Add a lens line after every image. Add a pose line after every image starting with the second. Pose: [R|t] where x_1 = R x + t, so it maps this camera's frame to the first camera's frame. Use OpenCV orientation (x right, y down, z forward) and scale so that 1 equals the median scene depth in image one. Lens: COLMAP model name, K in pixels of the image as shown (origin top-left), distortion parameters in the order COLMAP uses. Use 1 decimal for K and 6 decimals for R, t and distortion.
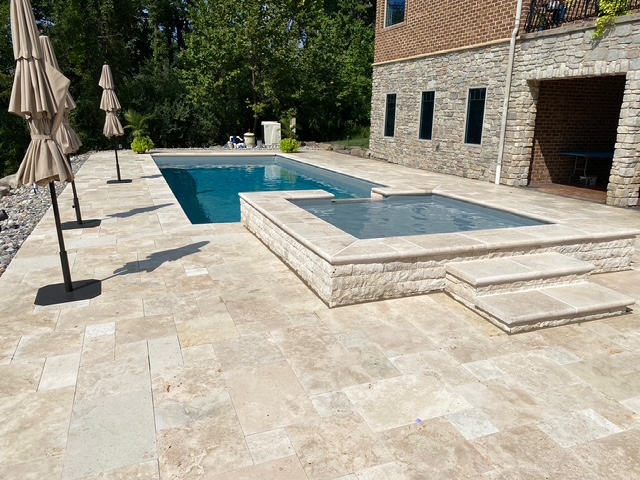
lens RADIAL K [[491.7, 0, 320.0], [0, 491.7, 240.0], [0, 0, 1]] dist [0.006305, -0.002323]
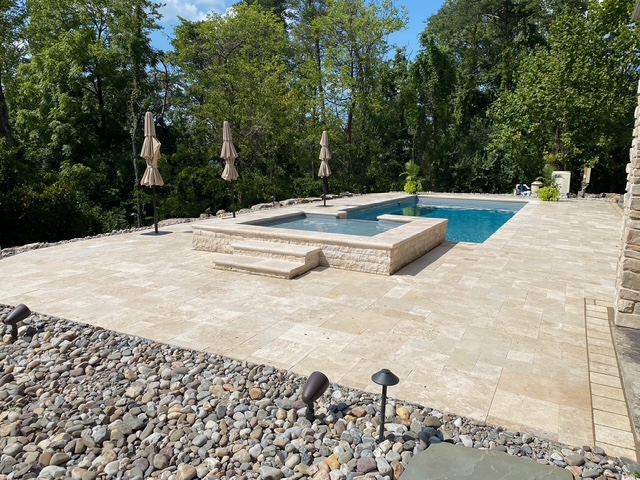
lens RADIAL K [[491.7, 0, 320.0], [0, 491.7, 240.0], [0, 0, 1]] dist [0.006305, -0.002323]
pose [[0.666003, 0.115380, -0.736971, 0.352301], [-0.190722, 0.981466, -0.018698, 0.006565], [0.721155, 0.153009, 0.675665, -0.000150]]
